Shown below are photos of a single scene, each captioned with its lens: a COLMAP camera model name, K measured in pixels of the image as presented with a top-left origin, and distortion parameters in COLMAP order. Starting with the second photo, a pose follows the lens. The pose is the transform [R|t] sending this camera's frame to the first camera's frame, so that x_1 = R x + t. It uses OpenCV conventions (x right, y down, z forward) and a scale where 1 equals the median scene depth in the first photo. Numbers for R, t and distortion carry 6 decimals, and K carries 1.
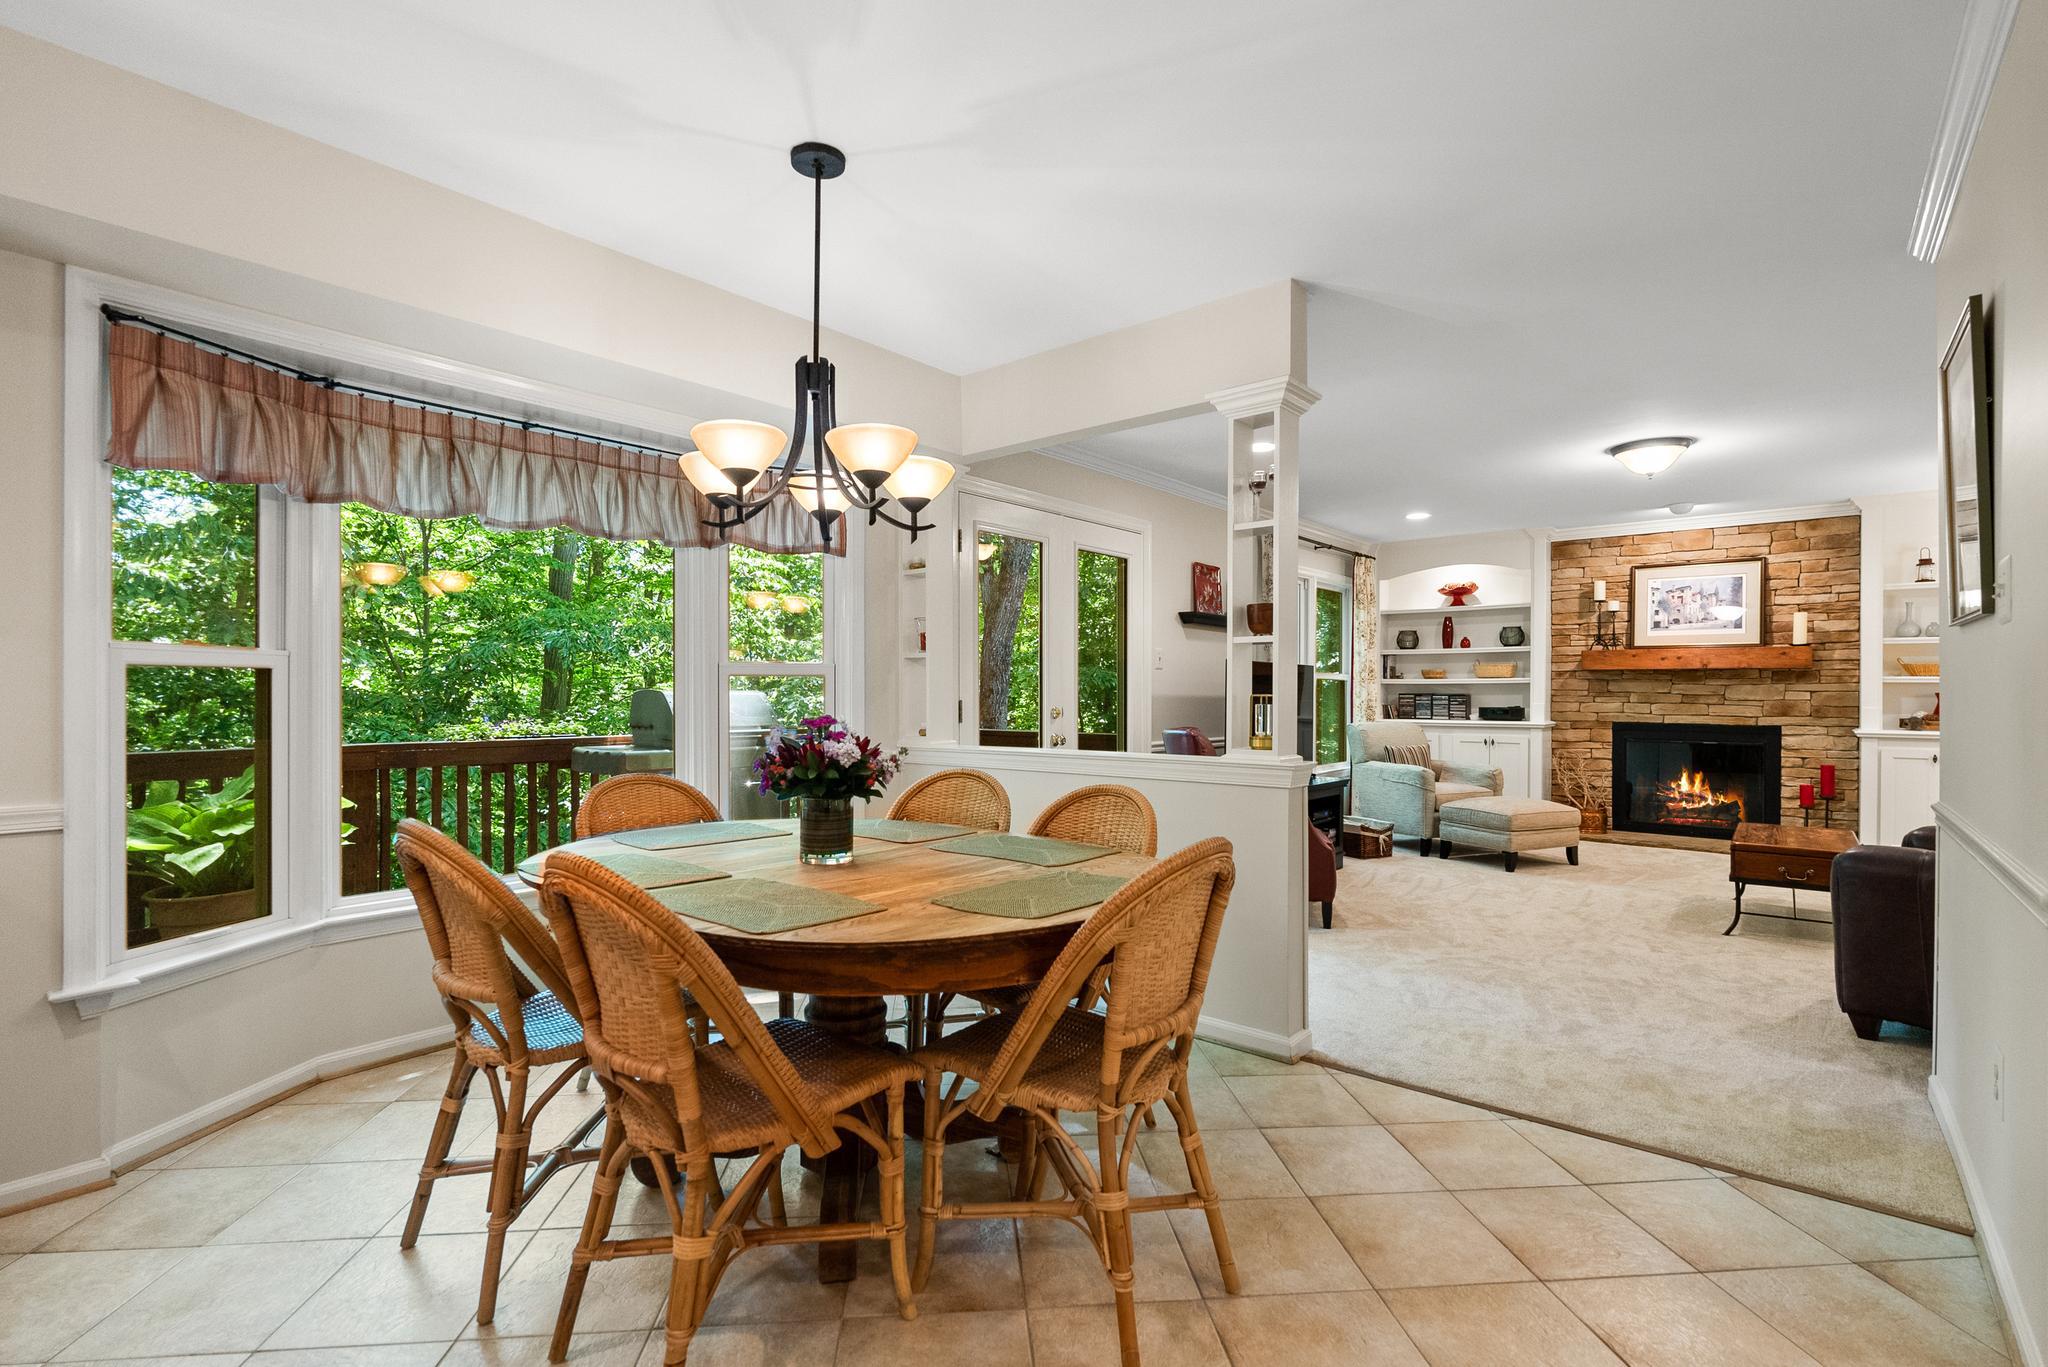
lens RADIAL K [[927.4, 0, 1021.2], [0, 927.4, 693.0], [0, 0, 1]] dist [-0.009032, 0.001488]
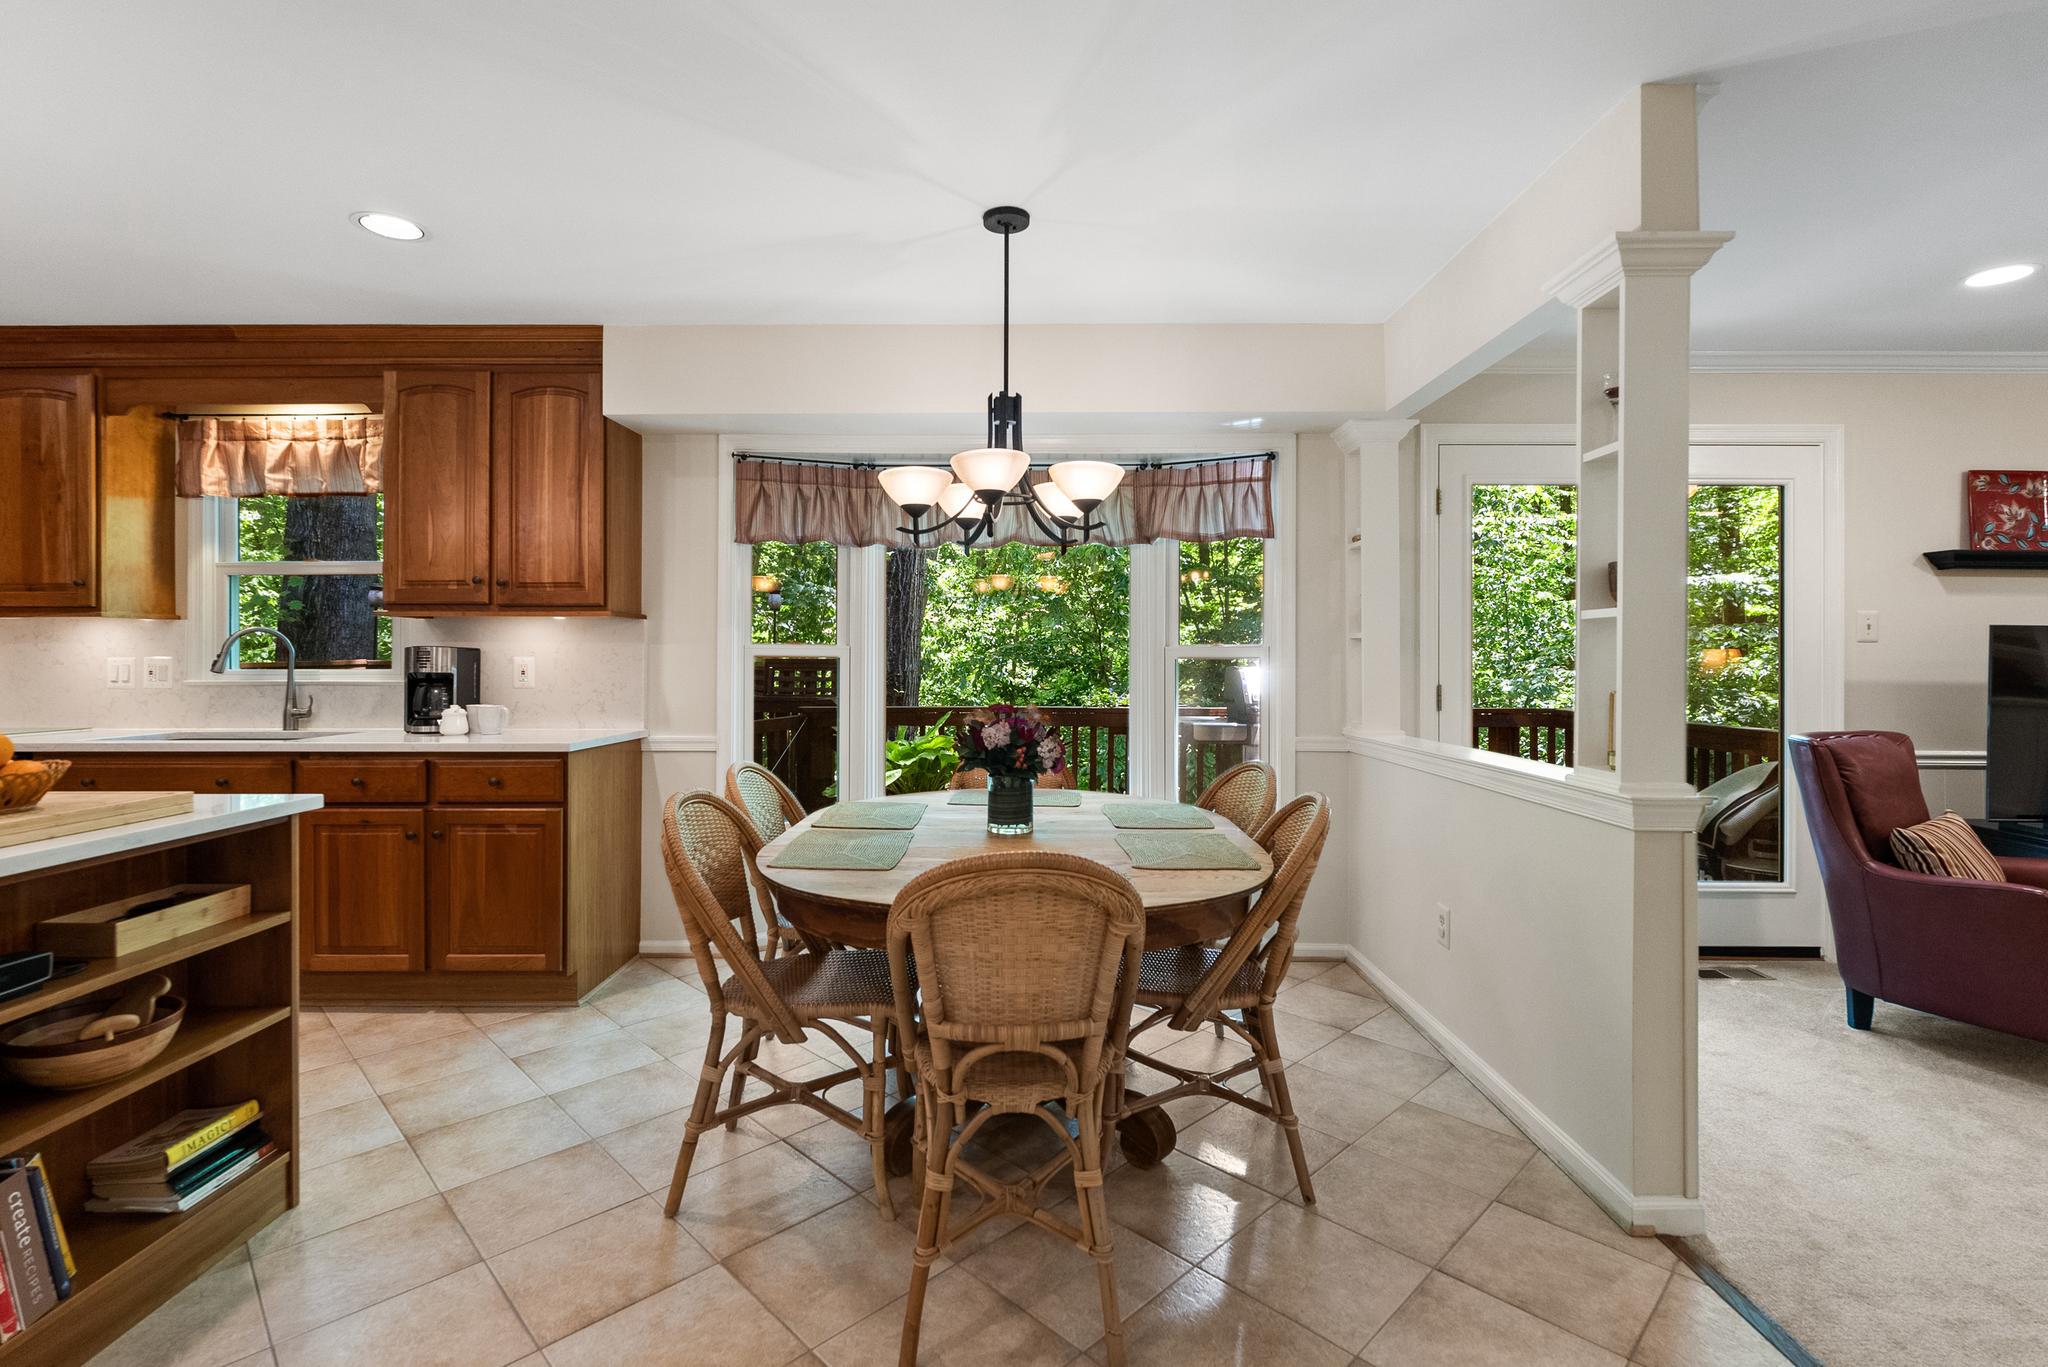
lens RADIAL K [[927.4, 0, 1018.1], [0, 927.4, 656.9], [0, 0, 1]] dist [-0.009032, 0.001488]
pose [[0.643075, -0.000844, -0.765802, 0.224020], [-0.002516, 0.999992, -0.003214, -0.009500], [0.765799, 0.003994, 0.643068, 0.091316]]
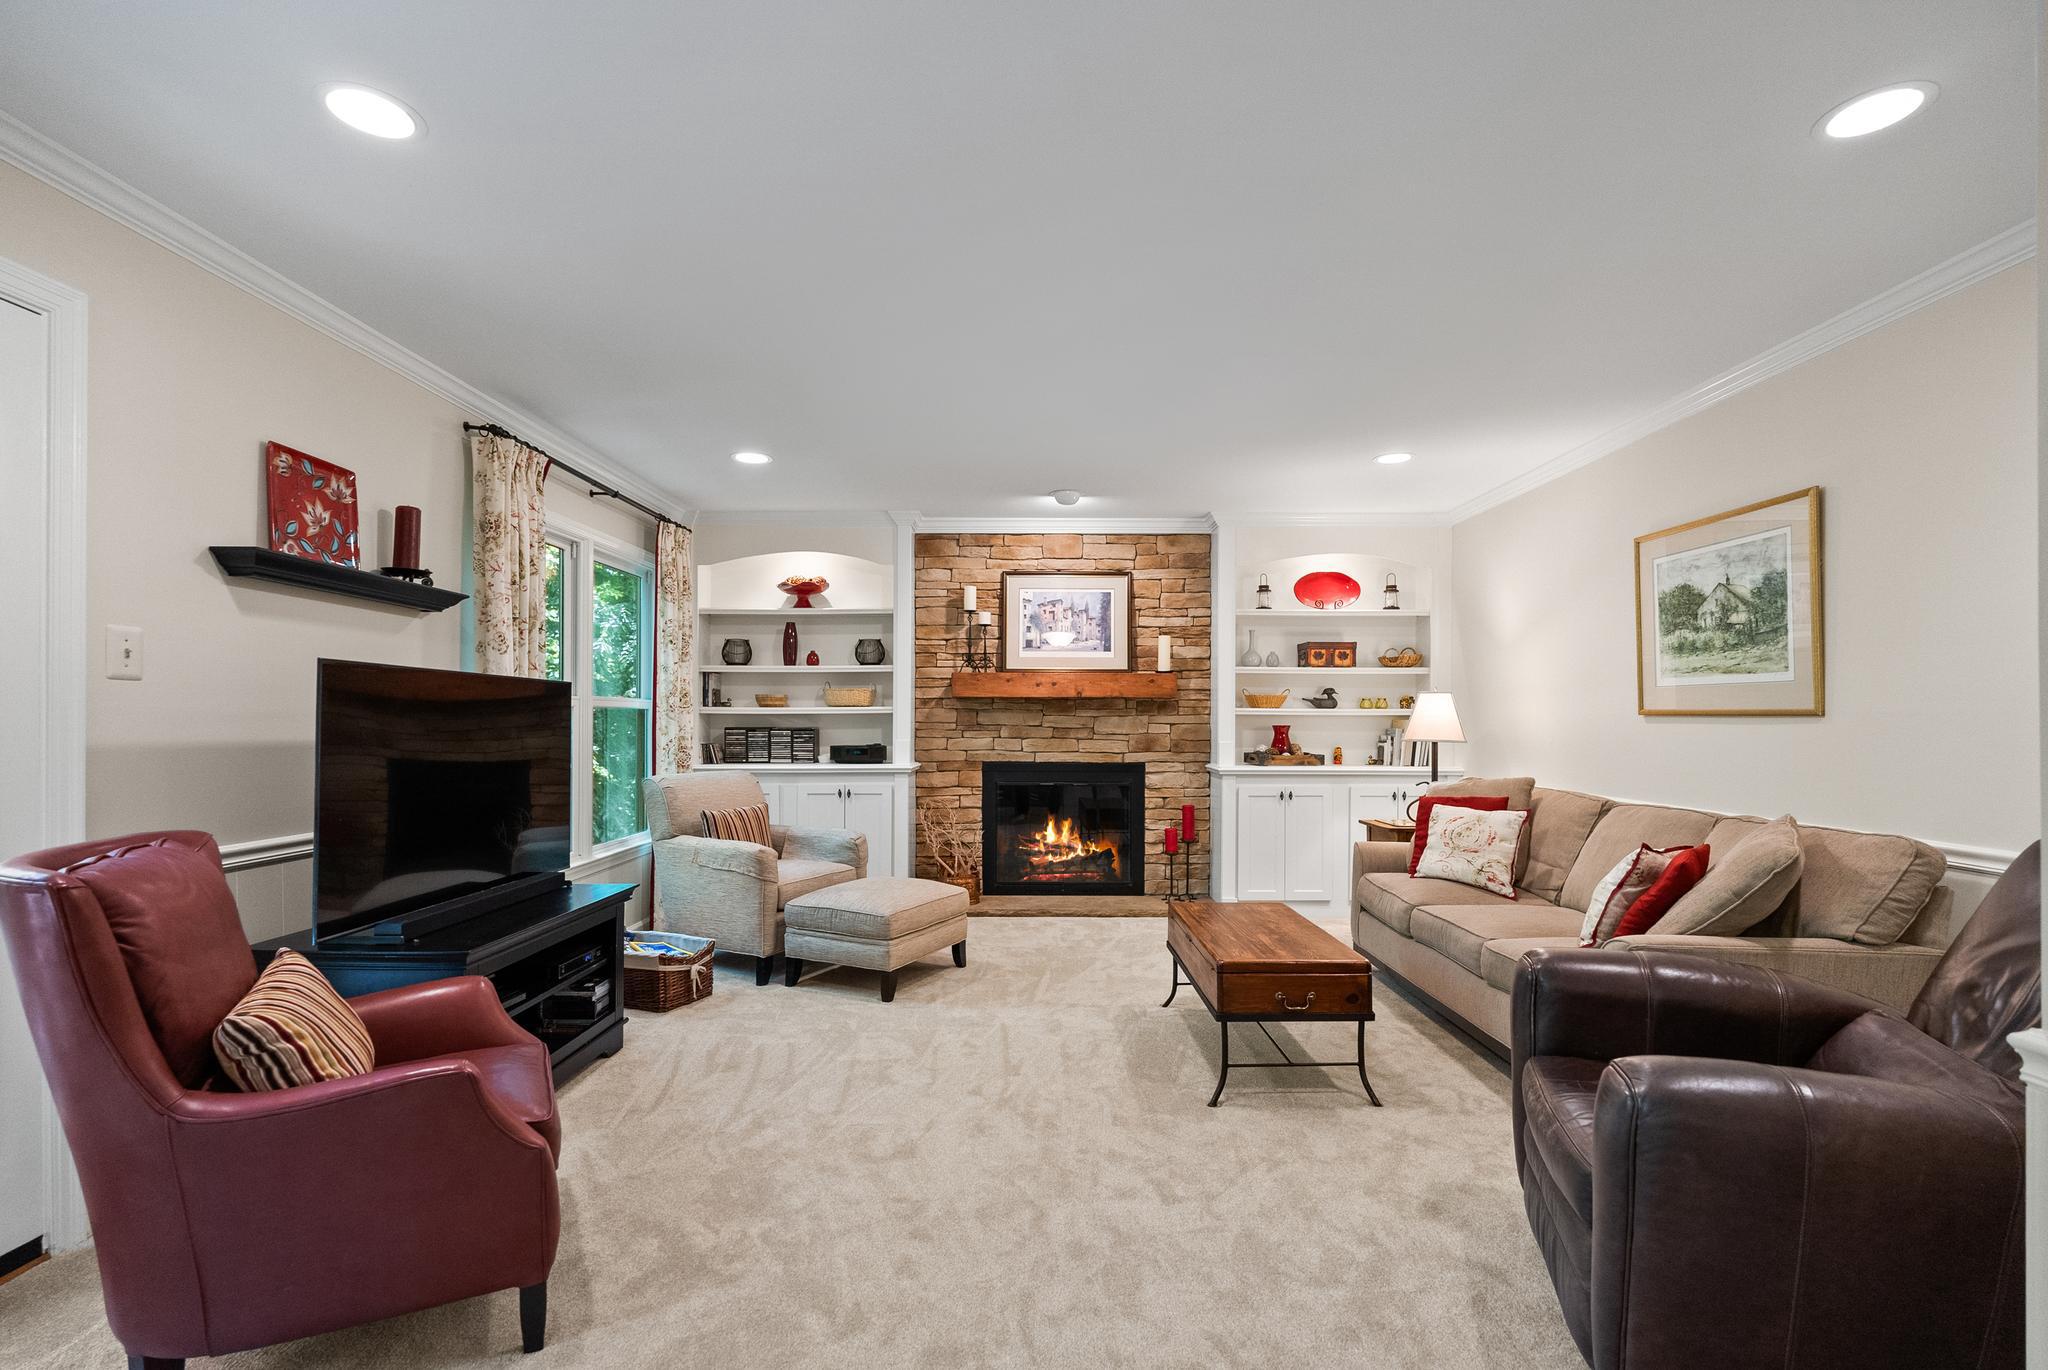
lens RADIAL K [[927.4, 0, 1039.3], [0, 927.4, 716.1], [0, 0, 1]] dist [-0.009032, 0.001488]
pose [[0.758919, 0.000611, 0.651184, 0.160829], [0.002478, 0.999990, -0.003826, -0.006121], [-0.651180, 0.004517, 0.758910, 0.381231]]
